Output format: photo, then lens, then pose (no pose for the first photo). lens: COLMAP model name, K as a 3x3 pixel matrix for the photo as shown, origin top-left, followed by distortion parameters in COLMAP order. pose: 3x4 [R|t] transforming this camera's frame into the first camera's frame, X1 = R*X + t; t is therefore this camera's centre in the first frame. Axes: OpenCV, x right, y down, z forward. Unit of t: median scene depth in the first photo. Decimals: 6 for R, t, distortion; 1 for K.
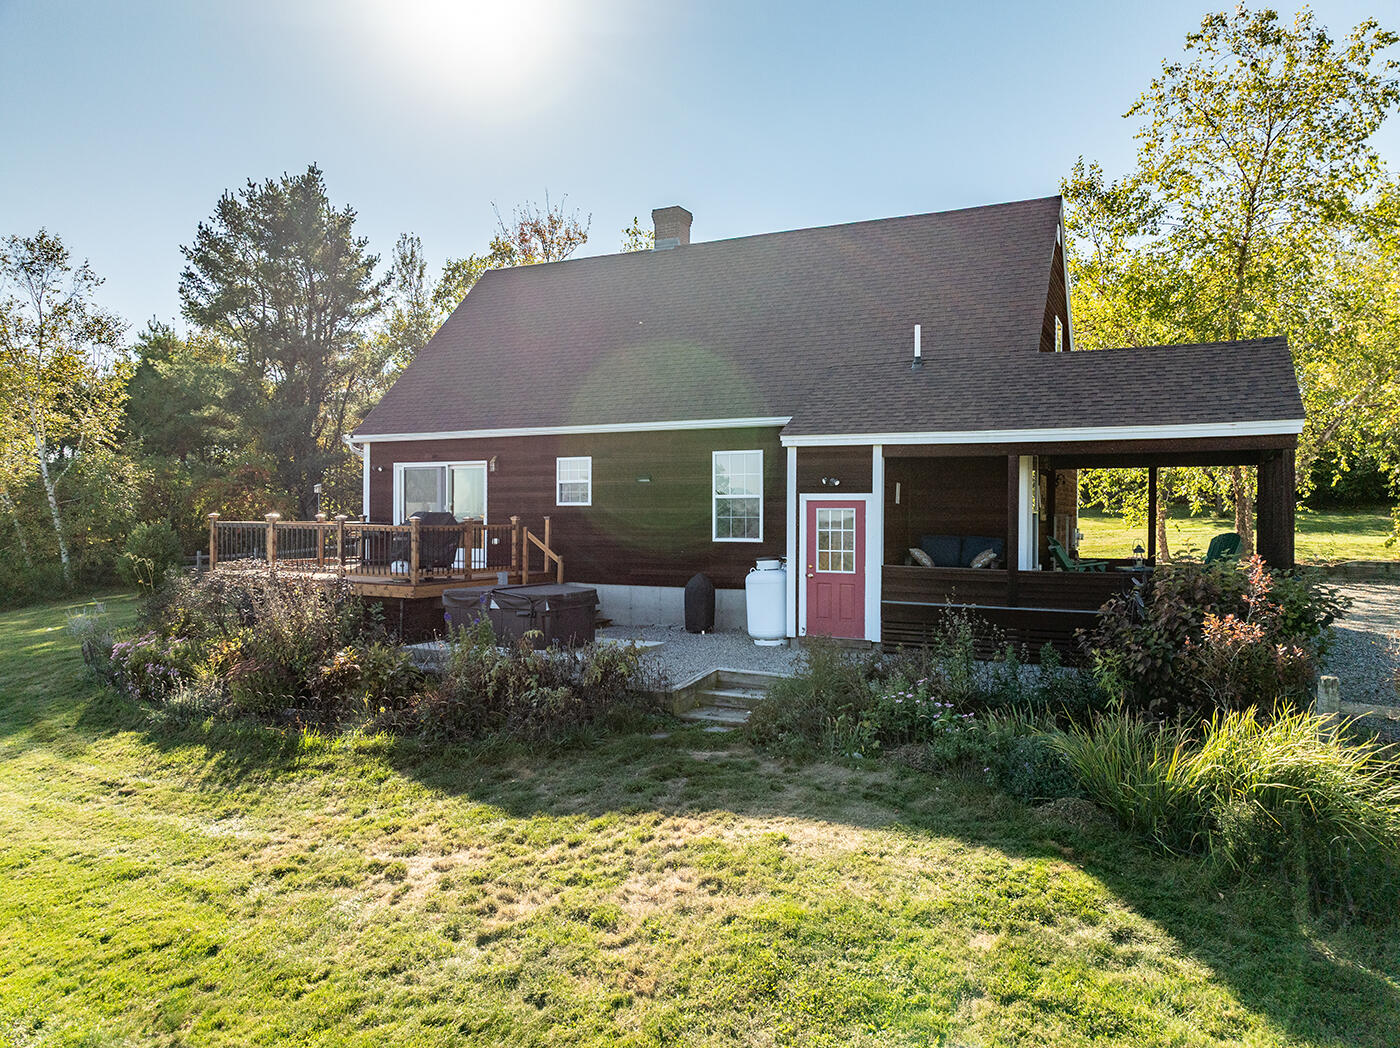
lens RADIAL K [[988.7, 0, 700.0], [0, 988.7, 524.0], [0, 0, 1]] dist [-0.036784, 0.026416]
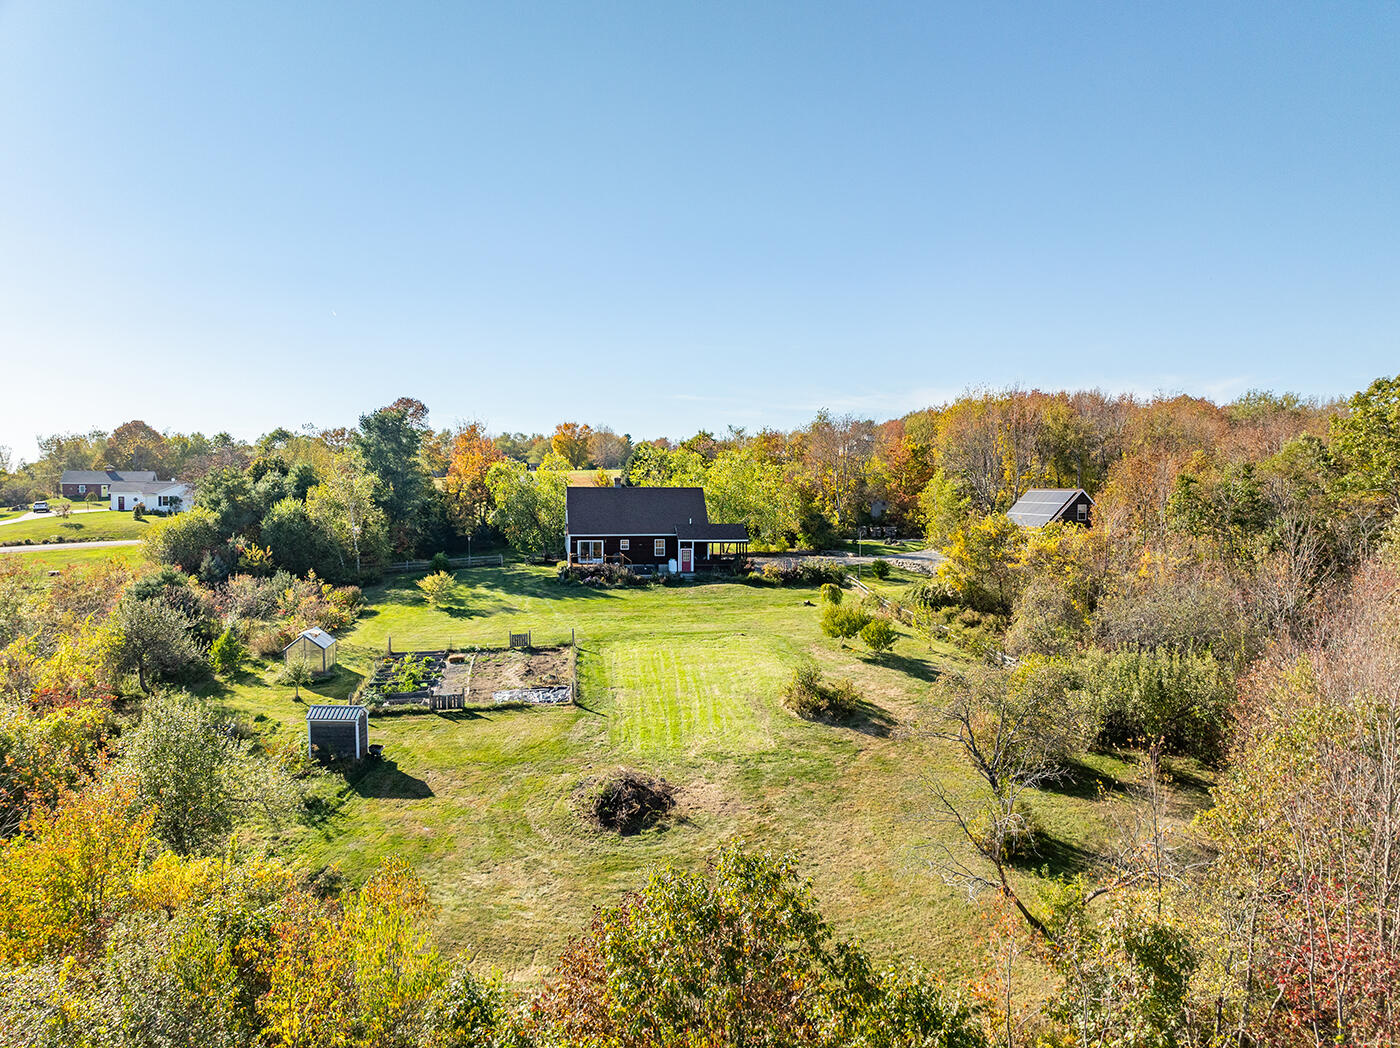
lens RADIAL K [[988.7, 0, 700.0], [0, 988.7, 524.0], [0, 0, 1]] dist [-0.036784, 0.026416]
pose [[0.812192, -0.025328, 0.582840, -3.198909], [0.005140, 0.999329, 0.036265, -0.382964], [-0.583367, -0.026458, 0.811777, -3.861153]]
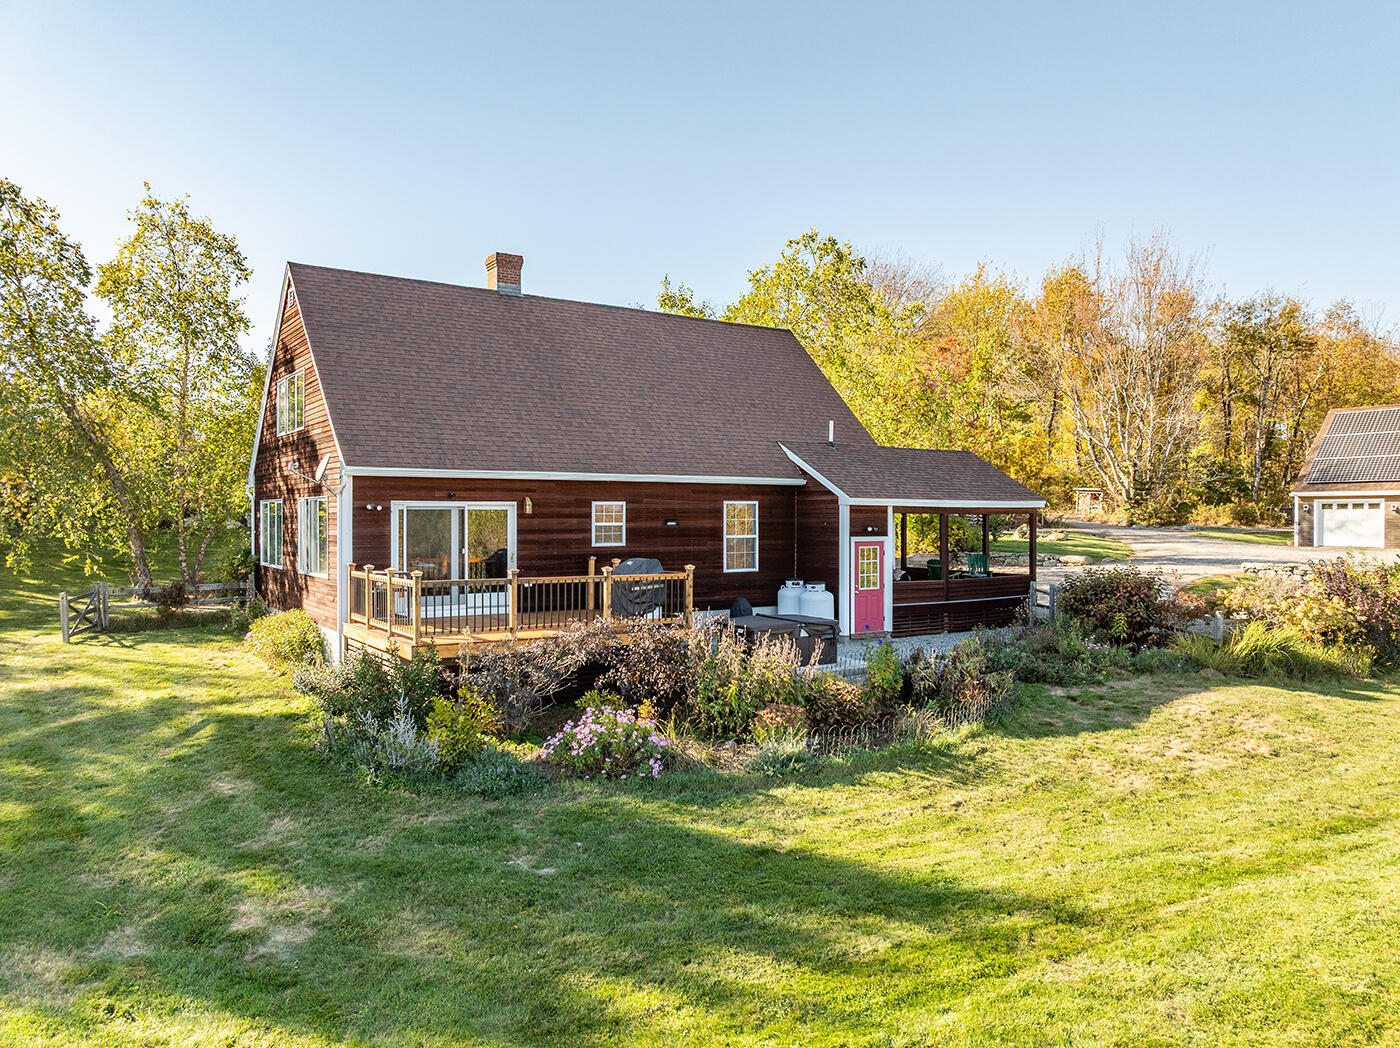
lens RADIAL K [[994.2, 0, 700.0], [0, 994.2, 524.0], [0, 0, 1]] dist [-0.029010, 0.004206]
pose [[0.489114, -0.011194, 0.872148, -1.192901], [0.008607, 0.999931, 0.008007, -0.058985], [-0.872177, 0.003590, 0.489177, 0.436772]]
